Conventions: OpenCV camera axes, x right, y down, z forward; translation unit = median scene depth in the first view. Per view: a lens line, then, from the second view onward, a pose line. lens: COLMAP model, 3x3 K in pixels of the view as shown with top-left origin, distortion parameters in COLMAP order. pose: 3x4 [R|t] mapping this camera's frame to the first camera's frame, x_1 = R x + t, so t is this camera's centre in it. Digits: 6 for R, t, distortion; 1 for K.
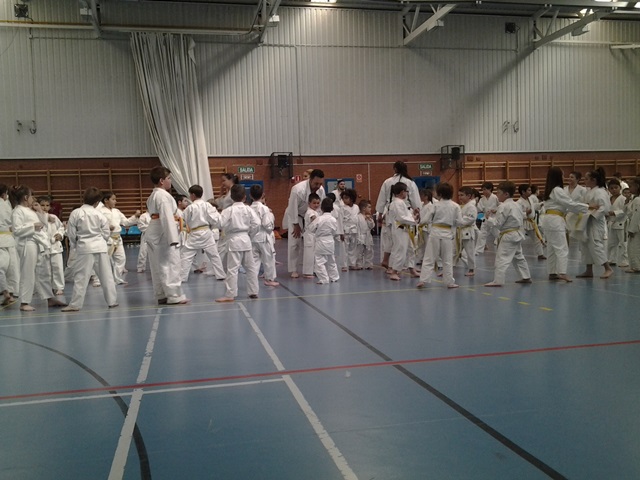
lens RADIAL K [[624.6, 0, 329.4], [0, 624.6, 252.0], [0, 0, 1]] dist [0.067353, -0.155587]
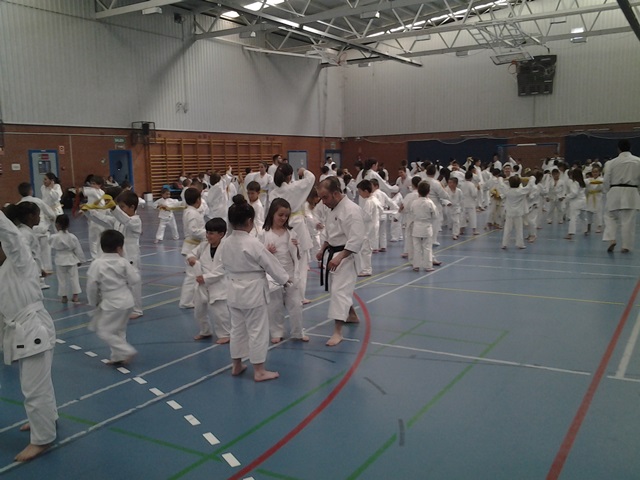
lens RADIAL K [[627.5, 0, 327.8], [0, 627.5, 245.4], [0, 0, 1]] dist [0.055593, -0.126221]
pose [[0.693403, -0.078854, 0.716222, -0.367747], [0.047567, 0.996835, 0.063698, -0.013363], [-0.718978, -0.010100, 0.694959, 0.027365]]
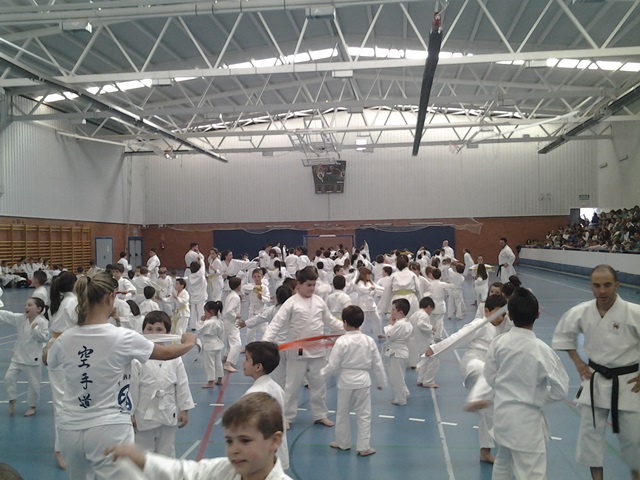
lens RADIAL K [[624.6, 0, 329.4], [0, 624.6, 252.0], [0, 0, 1]] dist [0.067353, -0.155587]
pose [[0.342532, 0.015423, 0.939380, -0.512090], [0.063534, 0.997196, -0.039539, -0.023358], [-0.937355, 0.073226, 0.340592, 0.143924]]
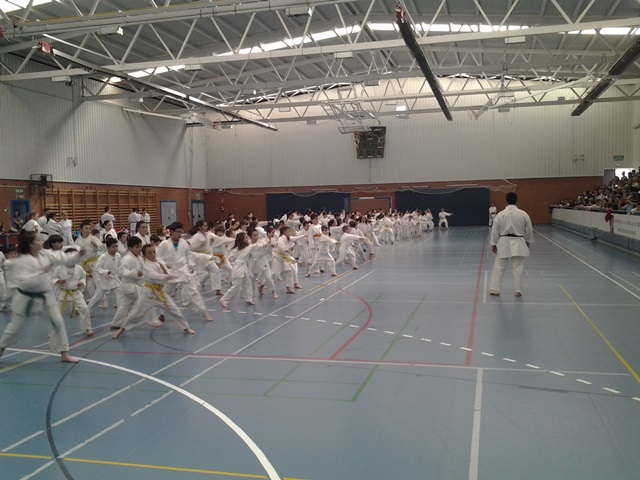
lens RADIAL K [[624.6, 0, 329.4], [0, 624.6, 252.0], [0, 0, 1]] dist [0.067353, -0.155587]
pose [[0.468214, -0.038059, 0.882795, -0.588804], [0.061402, 0.998058, 0.010462, -0.003835], [-0.881479, 0.049307, 0.469642, -0.016705]]
